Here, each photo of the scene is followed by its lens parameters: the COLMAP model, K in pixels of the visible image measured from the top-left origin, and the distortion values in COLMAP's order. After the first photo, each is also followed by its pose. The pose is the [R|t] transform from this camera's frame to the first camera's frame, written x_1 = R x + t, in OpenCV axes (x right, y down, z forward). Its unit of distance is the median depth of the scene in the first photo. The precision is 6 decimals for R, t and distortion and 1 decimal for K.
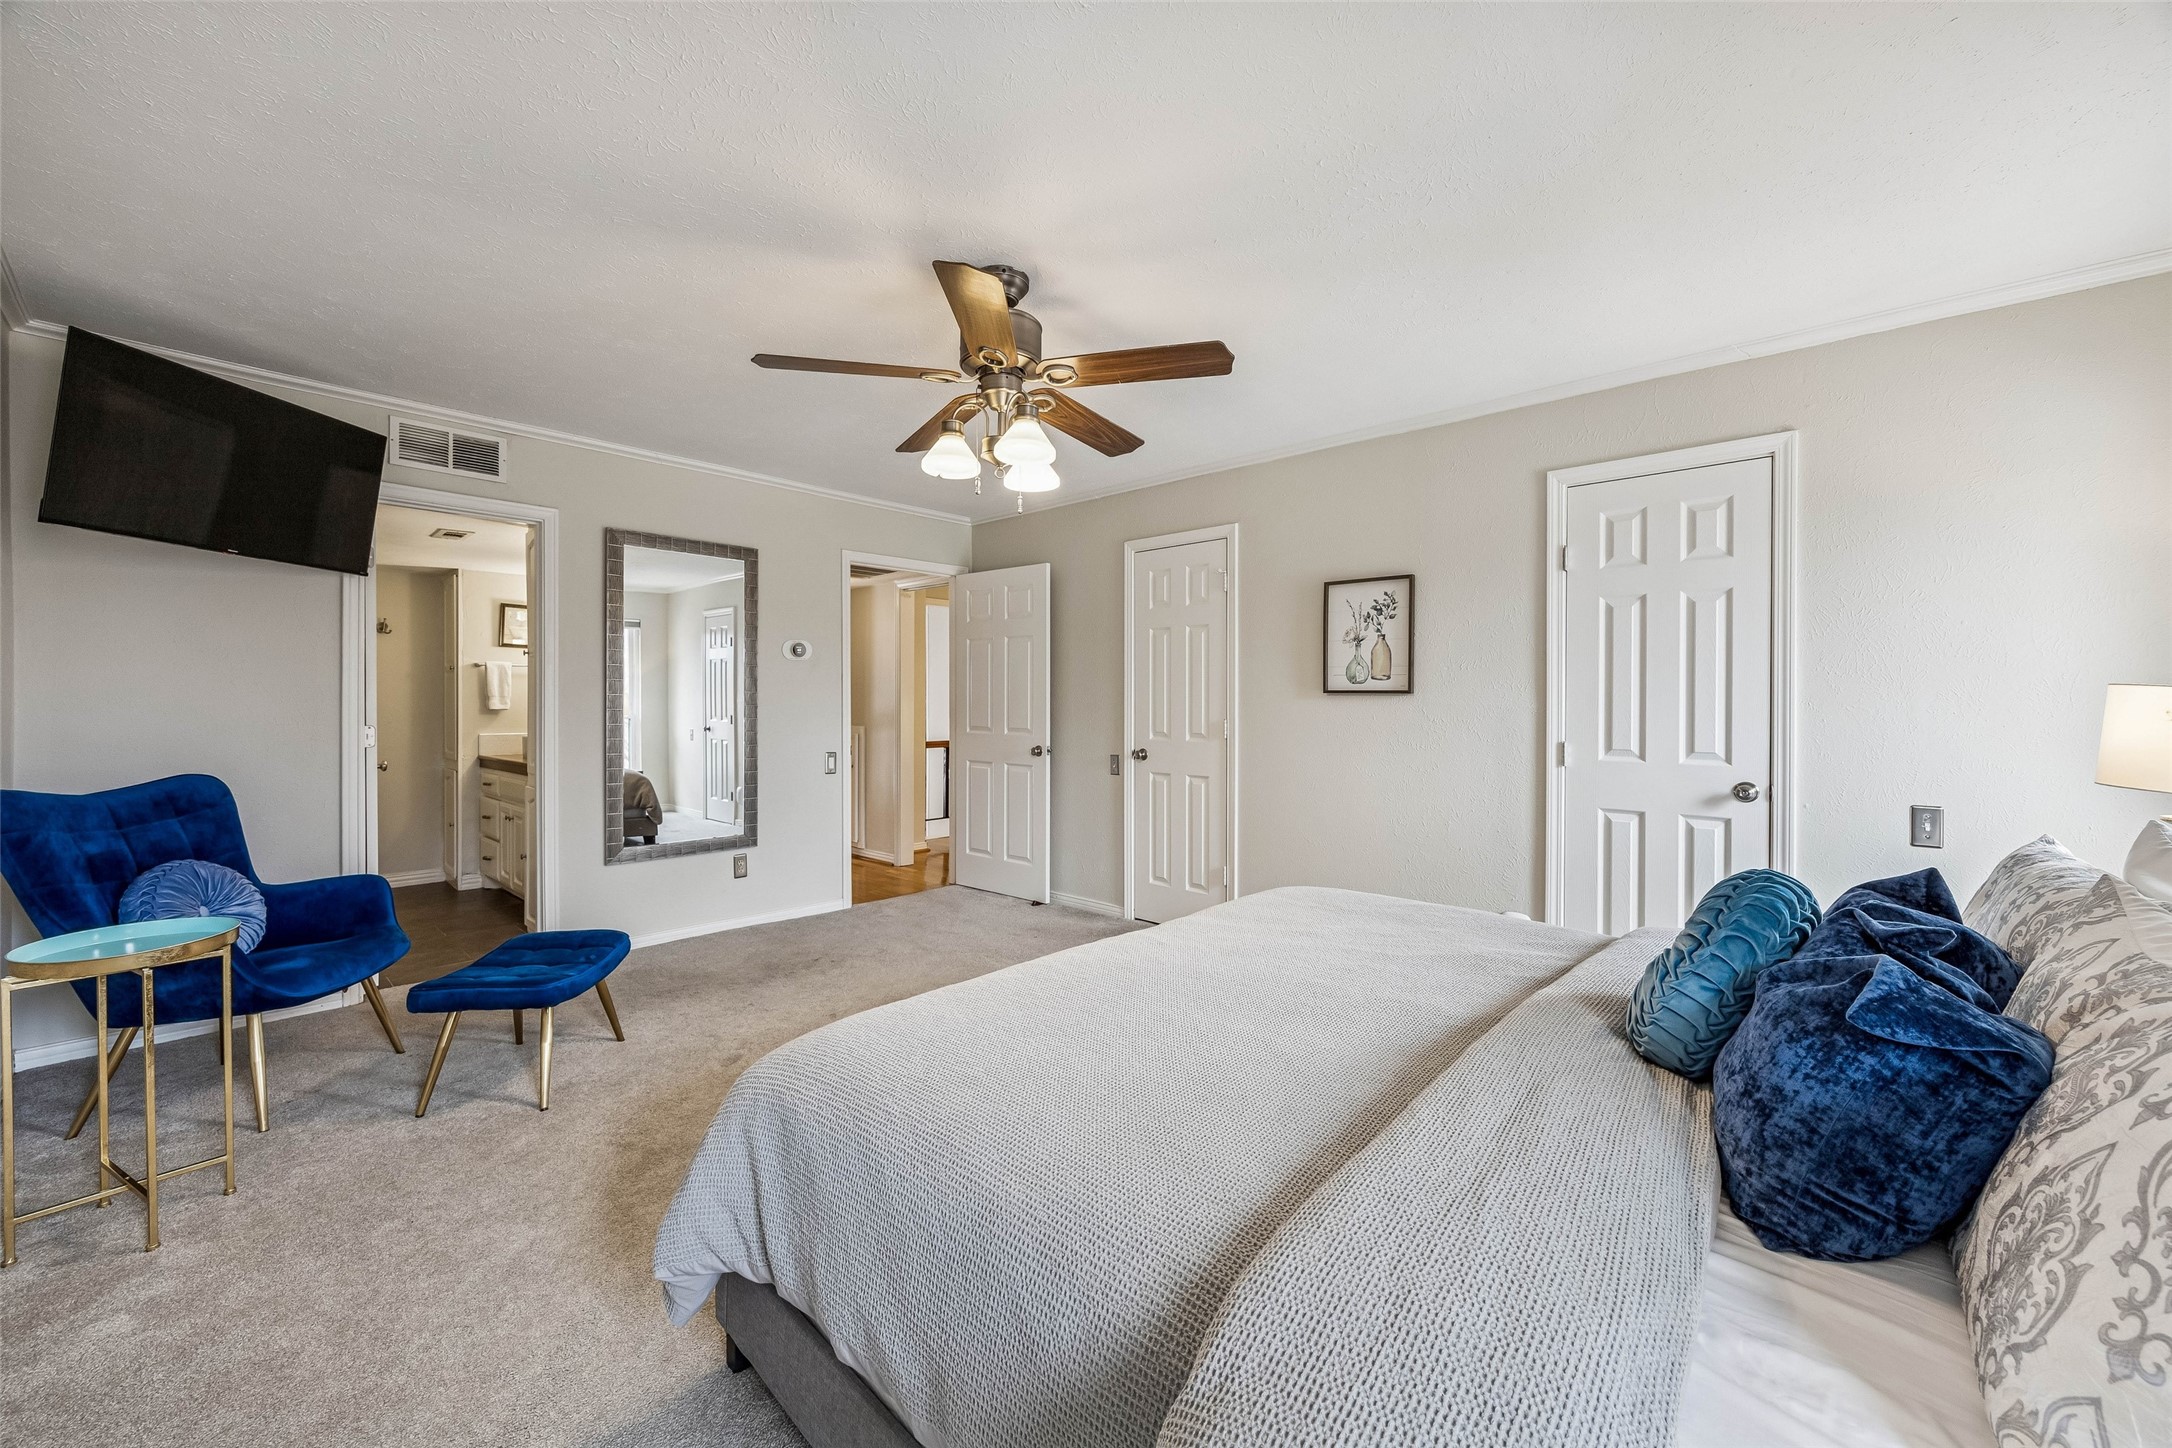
lens RADIAL K [[839.4, 0, 1093.4], [0, 839.4, 708.8], [0, 0, 1]] dist [0.002268, 0.000745]
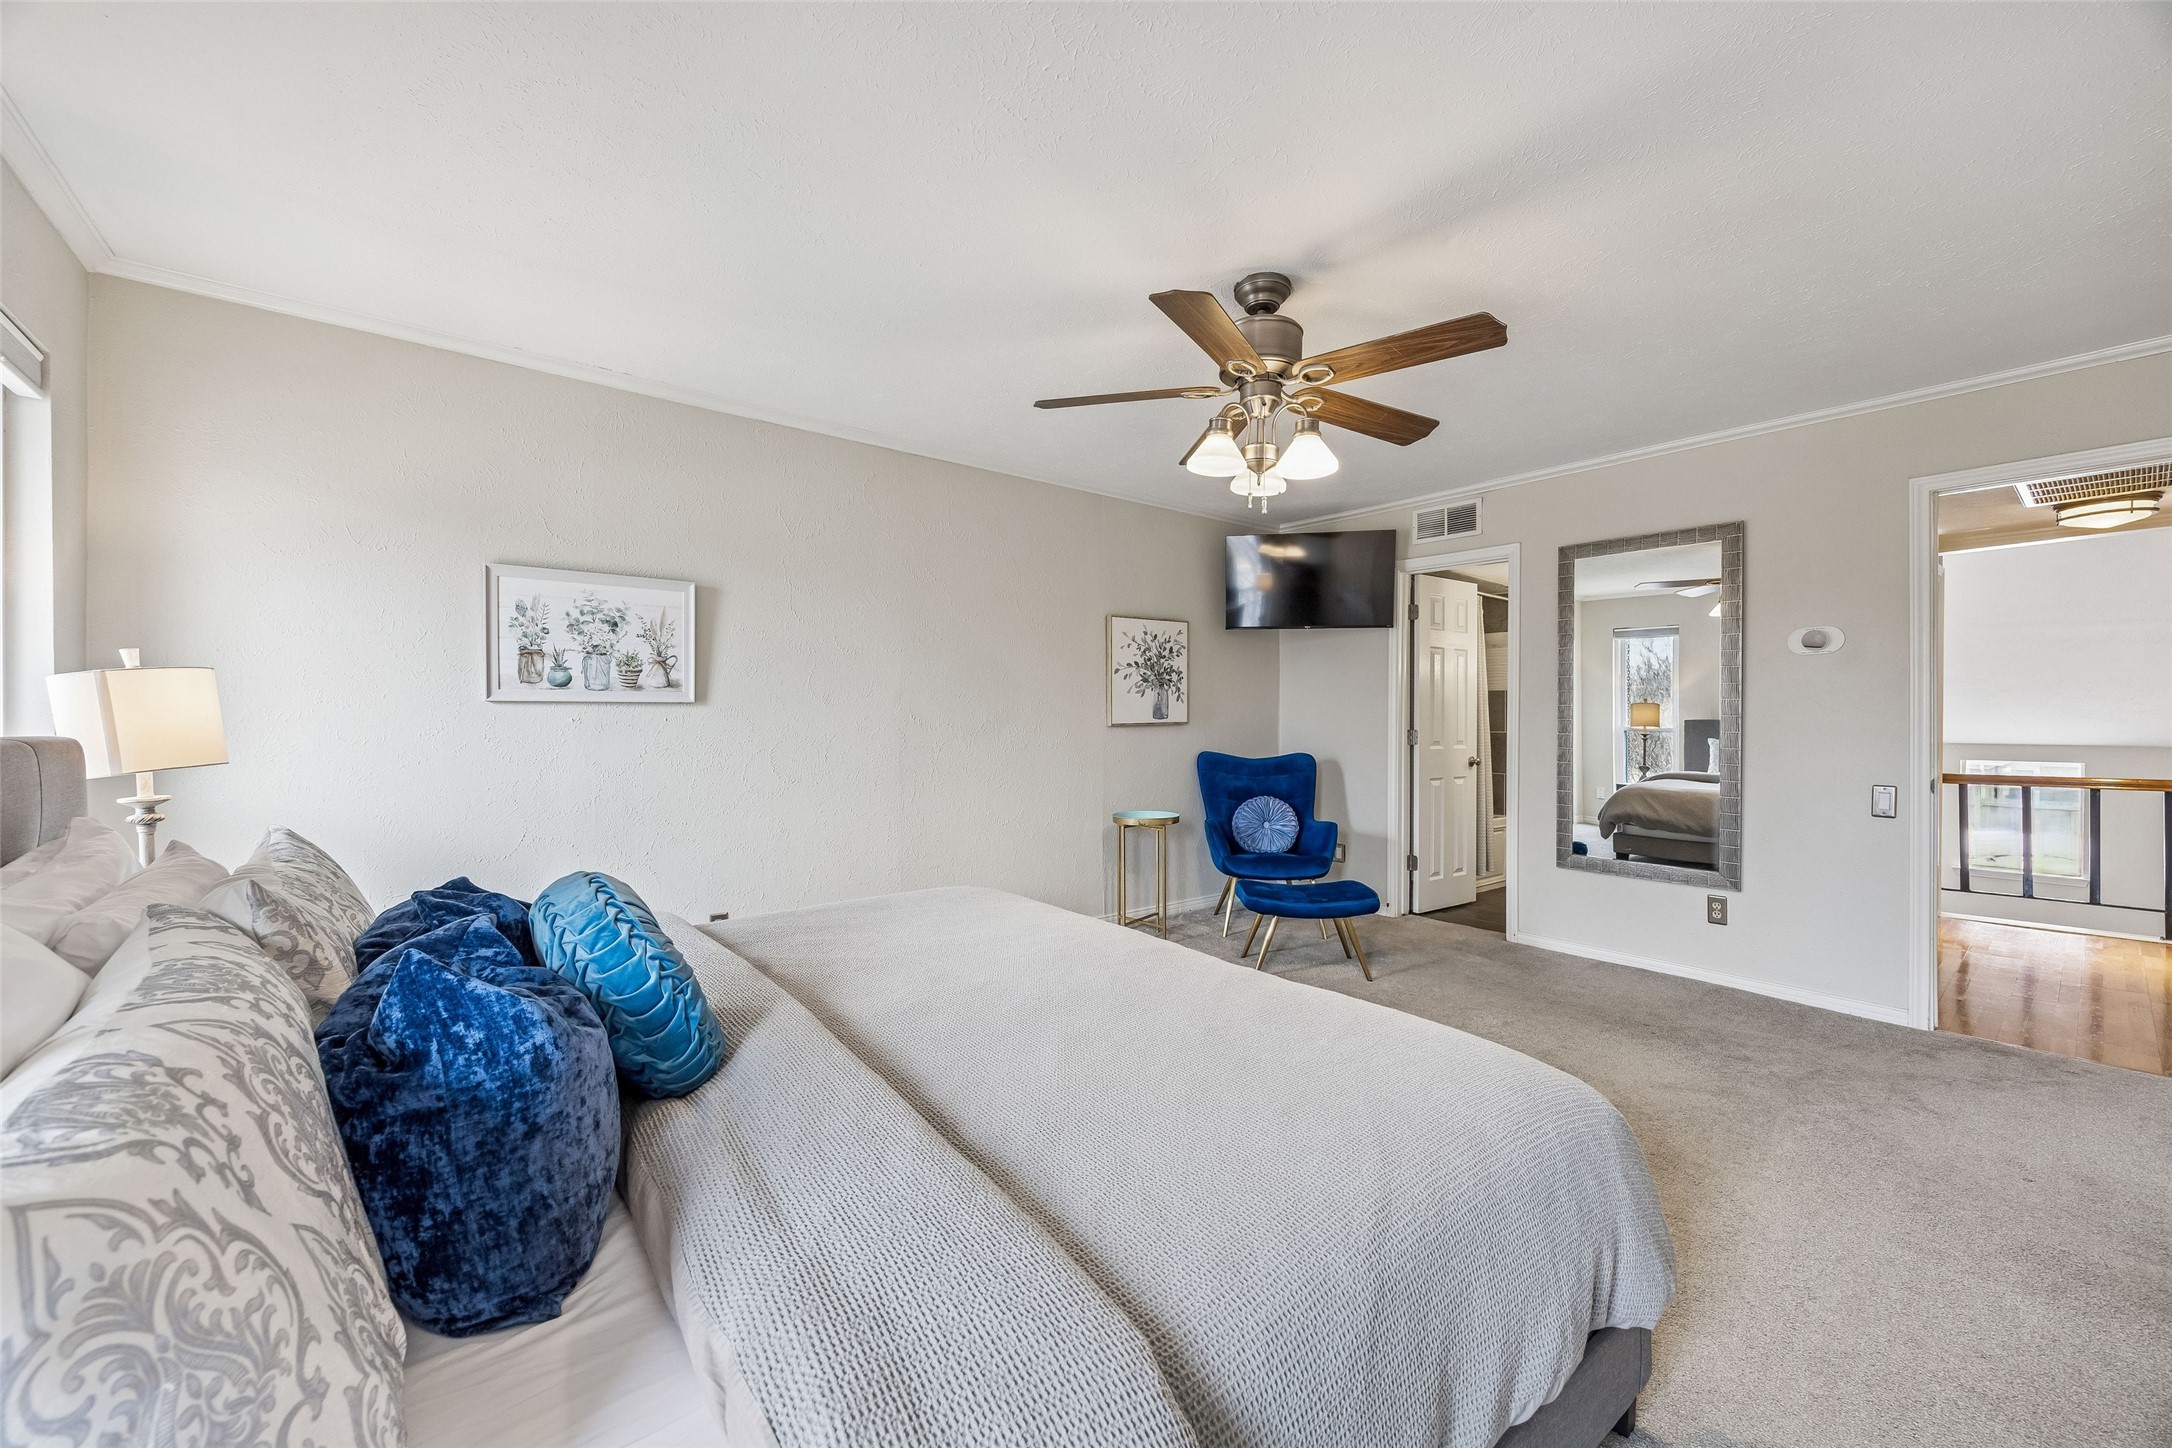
lens RADIAL K [[839.4, 0, 1086.5], [0, 839.4, 719.1], [0, 0, 1]] dist [0.002268, 0.000745]
pose [[-0.134857, -0.000714, -0.990865, 0.598541], [-0.010014, 0.999950, 0.000643, 0.005934], [0.990814, 0.010010, -0.134857, 0.608367]]
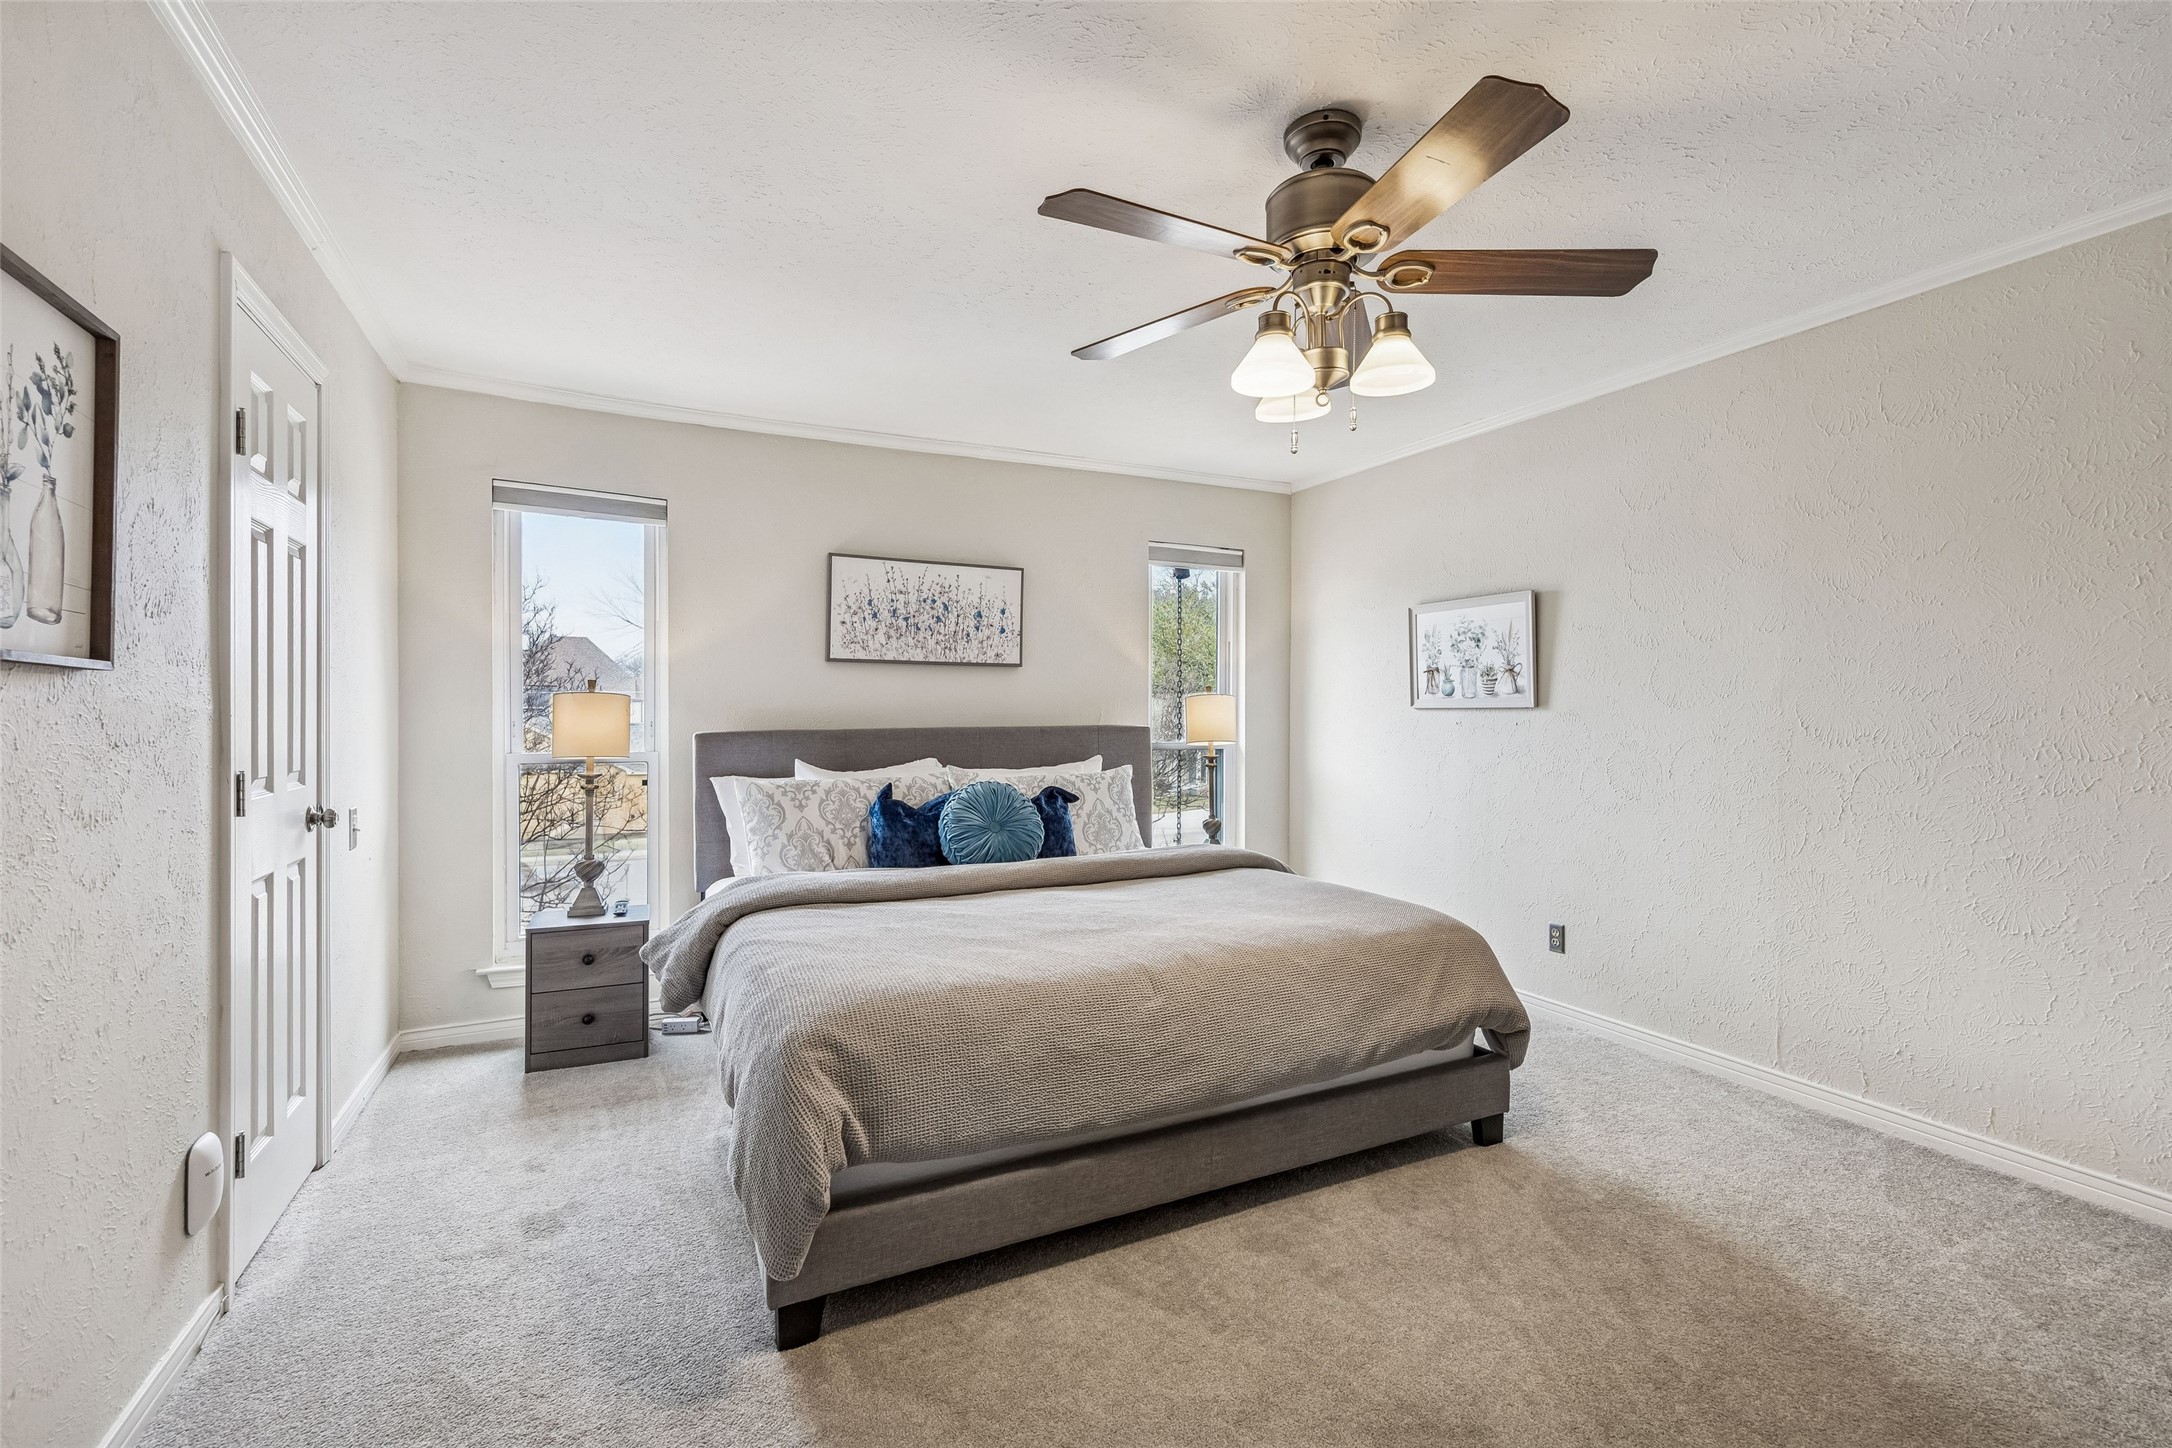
lens RADIAL K [[970.6, 0, 1091.3], [0, 970.6, 714.7], [0, 0, 1]] dist [-0.000294, -0.000191]
pose [[-0.938056, -0.010124, 0.346337, -0.151008], [-0.006883, 0.999920, 0.010588, -0.006871], [-0.346416, 0.007548, -0.938051, 1.242105]]
